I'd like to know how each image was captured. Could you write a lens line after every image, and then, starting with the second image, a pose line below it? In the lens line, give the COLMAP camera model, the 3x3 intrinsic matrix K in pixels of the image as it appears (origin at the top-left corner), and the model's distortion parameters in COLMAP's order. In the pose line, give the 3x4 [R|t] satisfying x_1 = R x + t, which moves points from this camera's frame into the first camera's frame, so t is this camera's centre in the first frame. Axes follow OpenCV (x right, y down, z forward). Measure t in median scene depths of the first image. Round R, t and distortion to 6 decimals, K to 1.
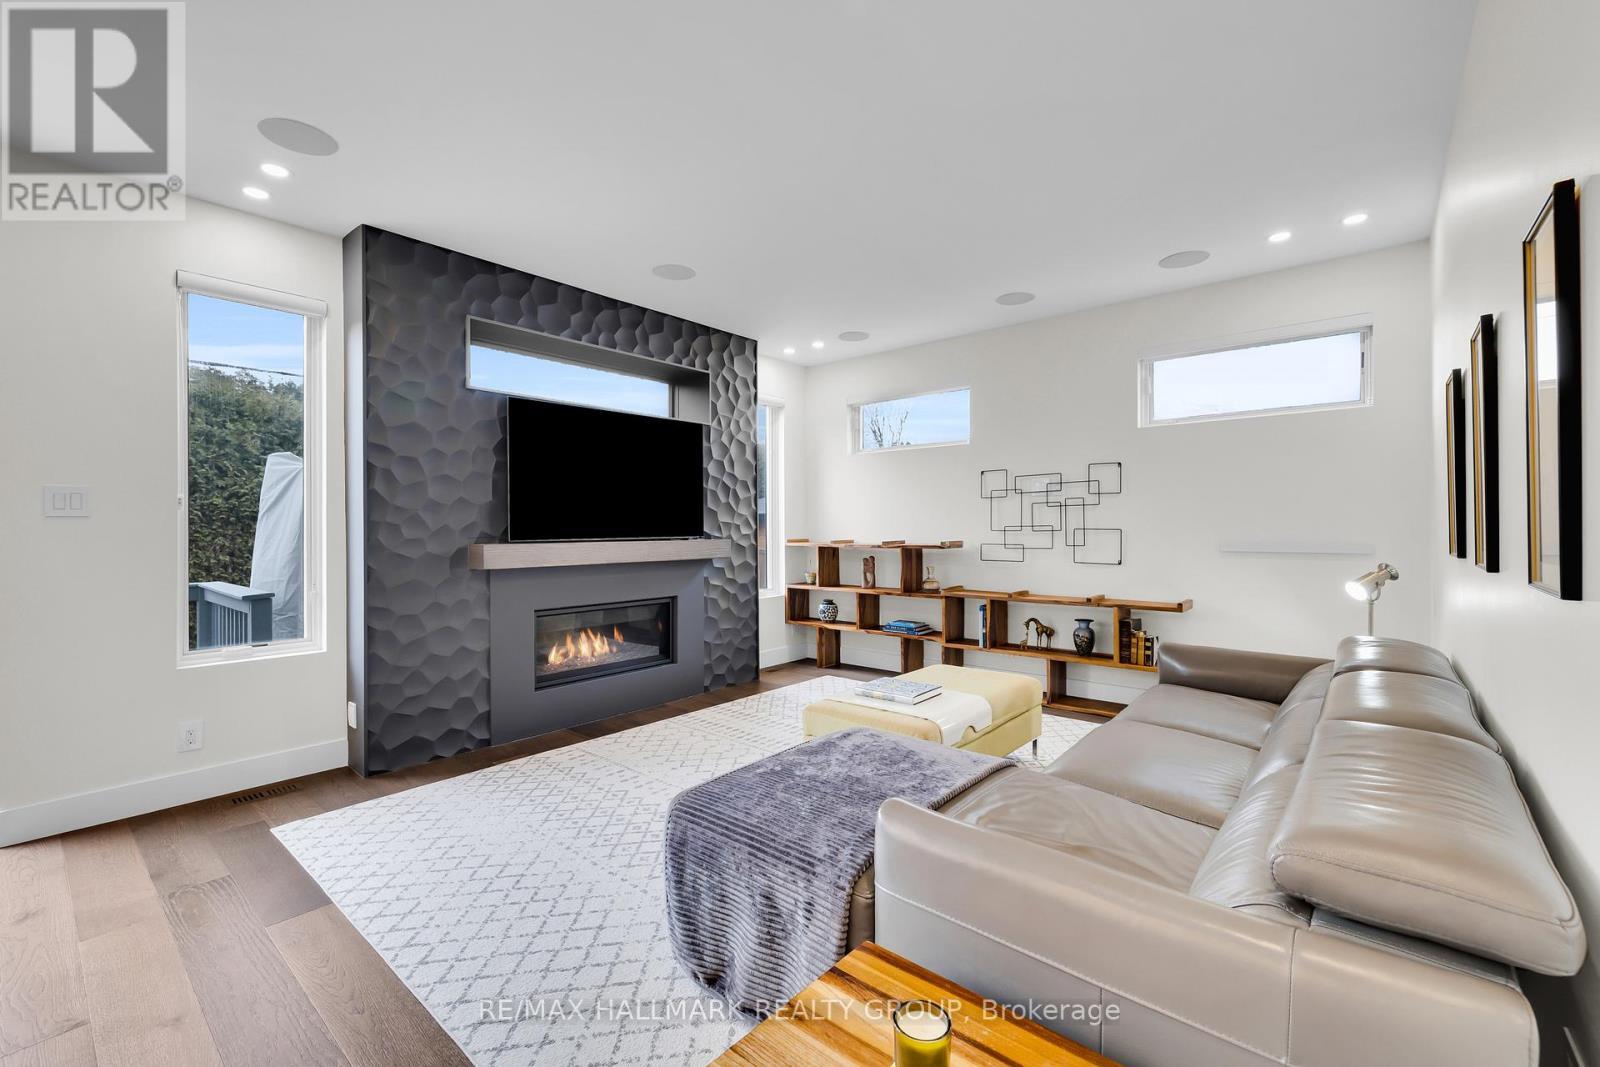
lens RADIAL K [[669.8, 0, 792.2], [0, 669.8, 531.0], [0, 0, 1]] dist [-0.000236, 0.000053]
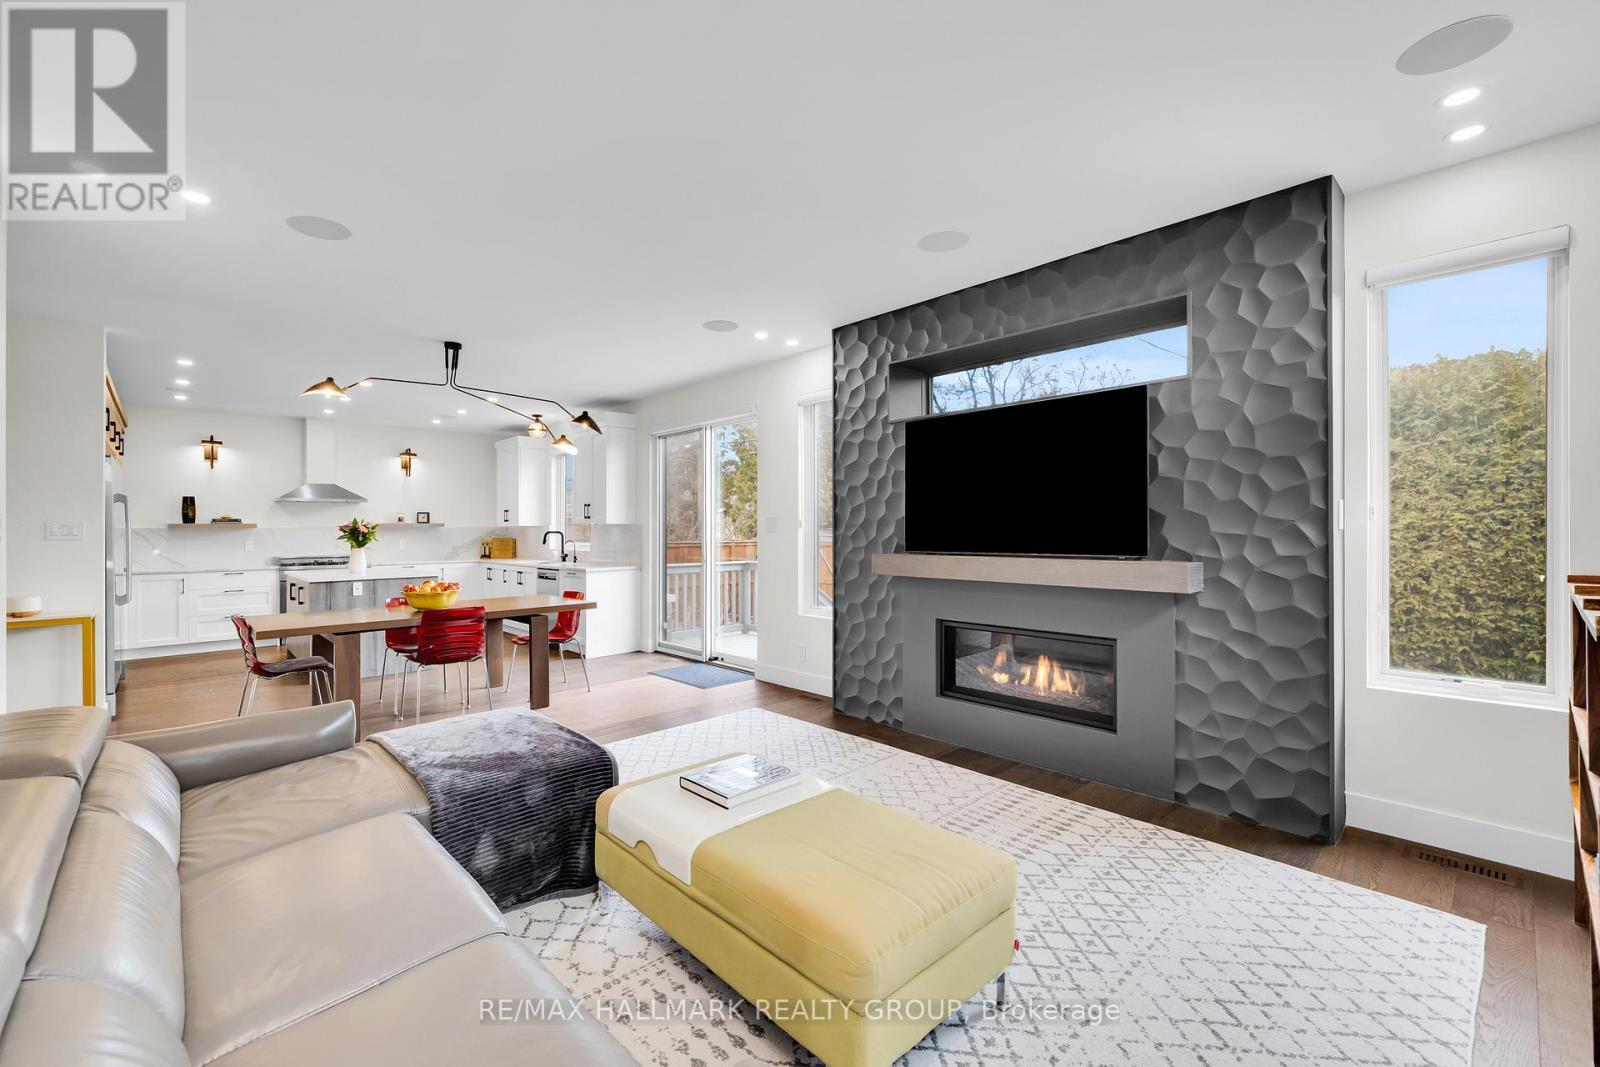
lens RADIAL K [[676.5, 0, 785.8], [0, 676.5, 519.3], [0, 0, 1]] dist [0.014107, 0.000047]
pose [[-0.108356, -0.003575, -0.994106, 0.570200], [0.004657, 0.999981, -0.004103, -0.026521], [0.994101, -0.005074, -0.108337, 0.727312]]
